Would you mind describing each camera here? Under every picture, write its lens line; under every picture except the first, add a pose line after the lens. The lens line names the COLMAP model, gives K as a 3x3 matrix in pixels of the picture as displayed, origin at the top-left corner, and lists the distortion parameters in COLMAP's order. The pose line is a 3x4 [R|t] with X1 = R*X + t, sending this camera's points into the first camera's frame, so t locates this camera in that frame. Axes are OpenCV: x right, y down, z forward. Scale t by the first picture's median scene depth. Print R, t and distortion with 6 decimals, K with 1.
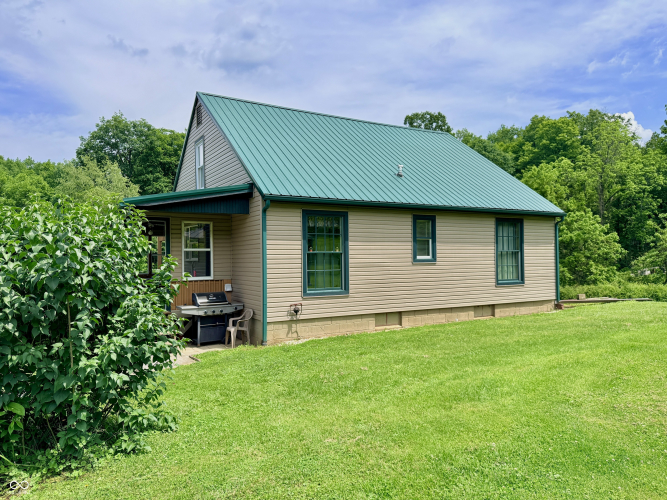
lens RADIAL K [[425.5, 0, 333.5], [0, 425.5, 250.0], [0, 0, 1]] dist [0.000433, 0.000001]
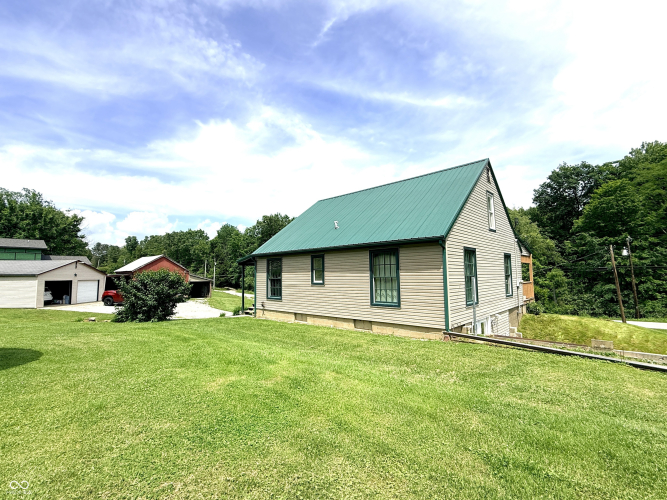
lens RADIAL K [[309.7, 0, 333.5], [0, 309.7, 250.0], [0, 0, 1]] dist [-0.000738, -0.000005]
pose [[0.352352, -0.078356, -0.932582, 1.297350], [0.011972, 0.996785, -0.079227, -0.007784], [0.935791, 0.016751, 0.352157, 0.634917]]
